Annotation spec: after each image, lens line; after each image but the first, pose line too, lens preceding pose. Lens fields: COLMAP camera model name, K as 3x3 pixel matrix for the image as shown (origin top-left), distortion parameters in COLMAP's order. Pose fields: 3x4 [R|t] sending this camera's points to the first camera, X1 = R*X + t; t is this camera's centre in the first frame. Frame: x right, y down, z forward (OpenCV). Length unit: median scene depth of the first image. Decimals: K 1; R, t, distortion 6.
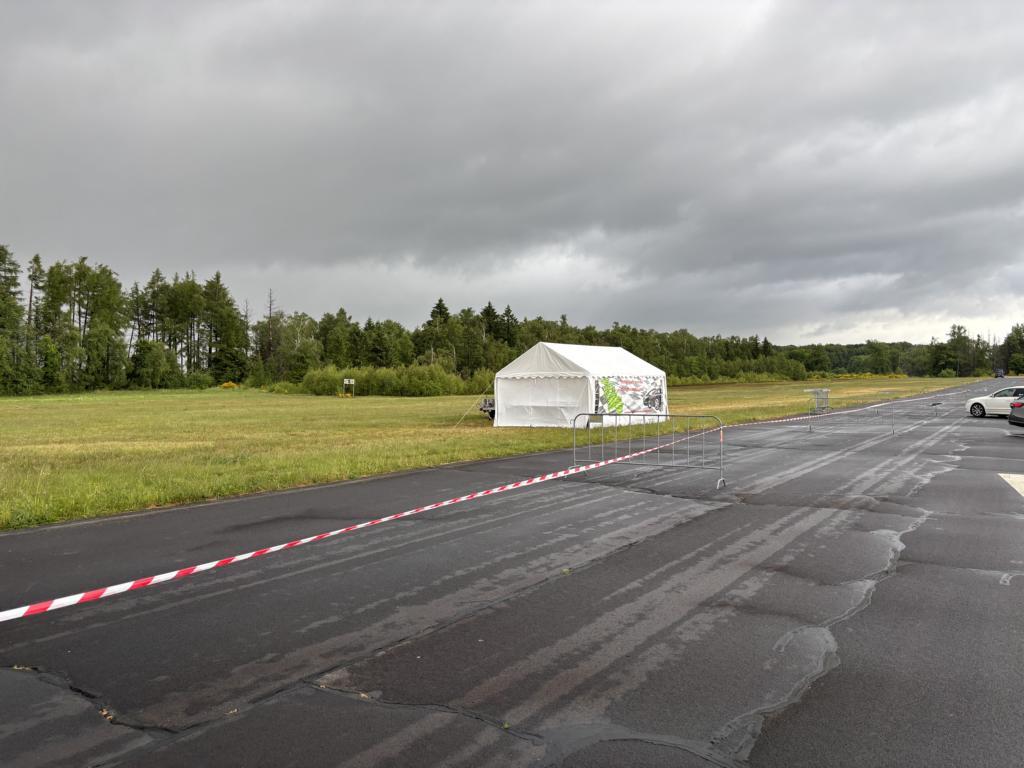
lens RADIAL K [[769.8, 0, 512.0], [0, 769.8, 384.0], [0, 0, 1]] dist [0.008667, -0.001082]
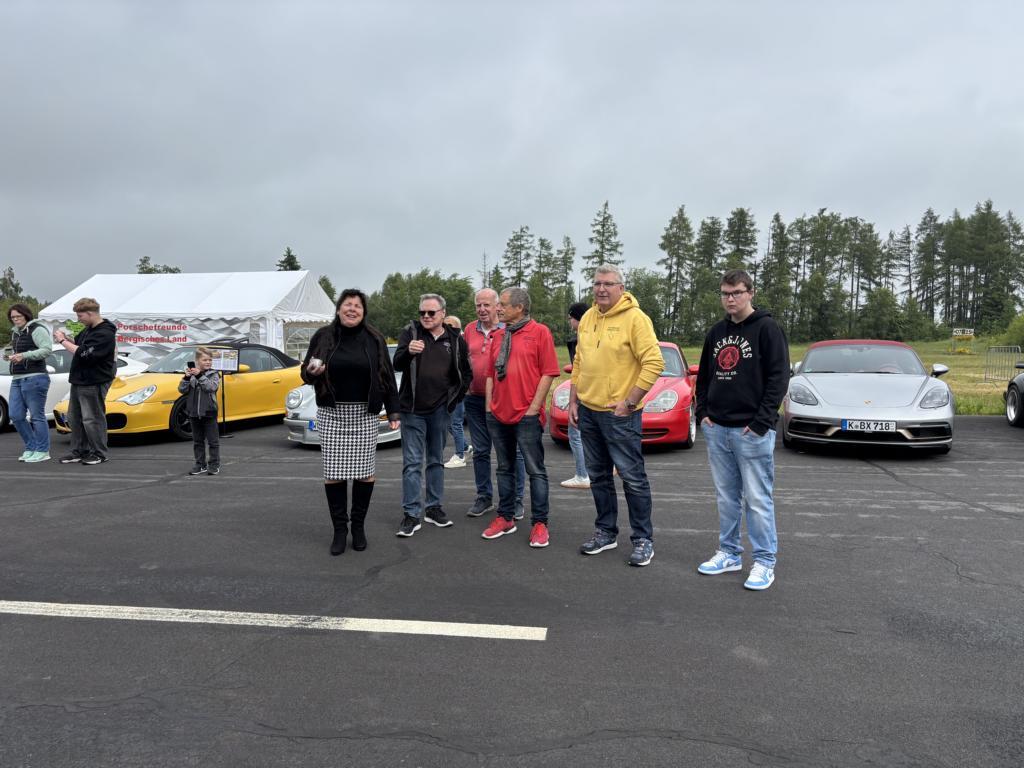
lens RADIAL K [[761.3, 0, 512.0], [0, 761.3, 384.0], [0, 0, 1]] dist [0.008005, 0.000837]
pose [[0.409879, 0.056743, -0.910373, 0.115761], [-0.000480, 0.998076, 0.061993, 0.000665], [0.912140, -0.024973, 0.409118, 0.140451]]
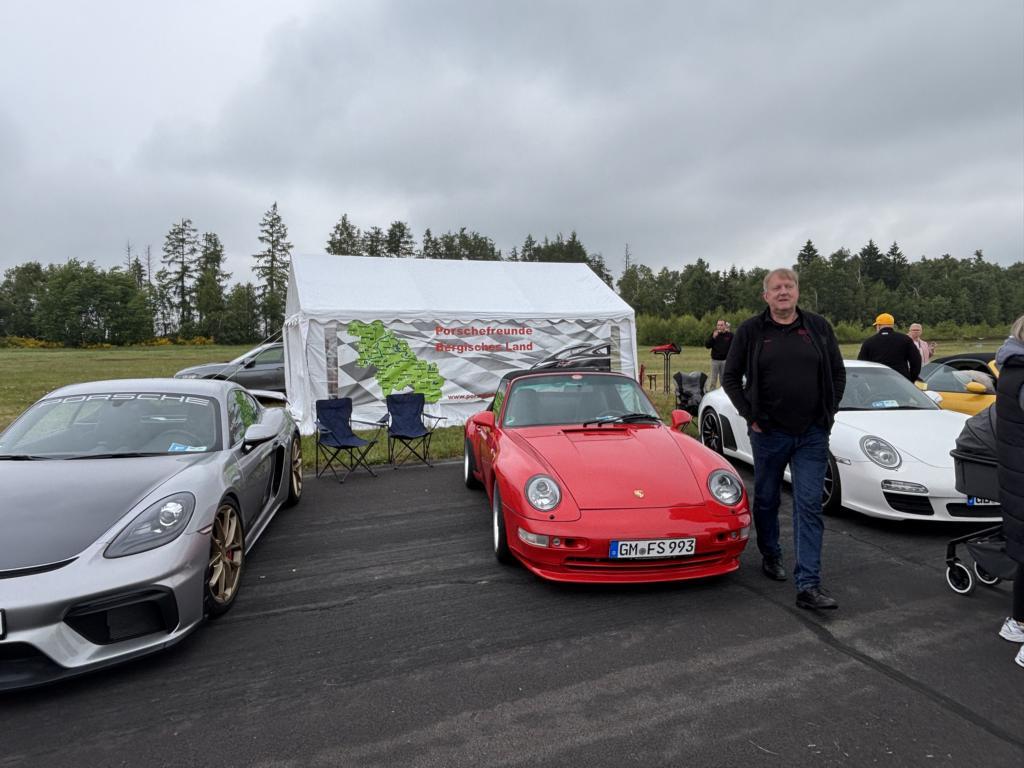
lens RADIAL K [[666.1, 0, 512.0], [0, 666.1, 384.0], [0, 0, 1]] dist [0.047238, -0.059627]
pose [[0.838386, 0.039780, -0.543623, 0.053638], [0.002747, 0.997012, 0.077194, -0.000255], [0.545070, -0.066212, 0.835772, 0.093789]]
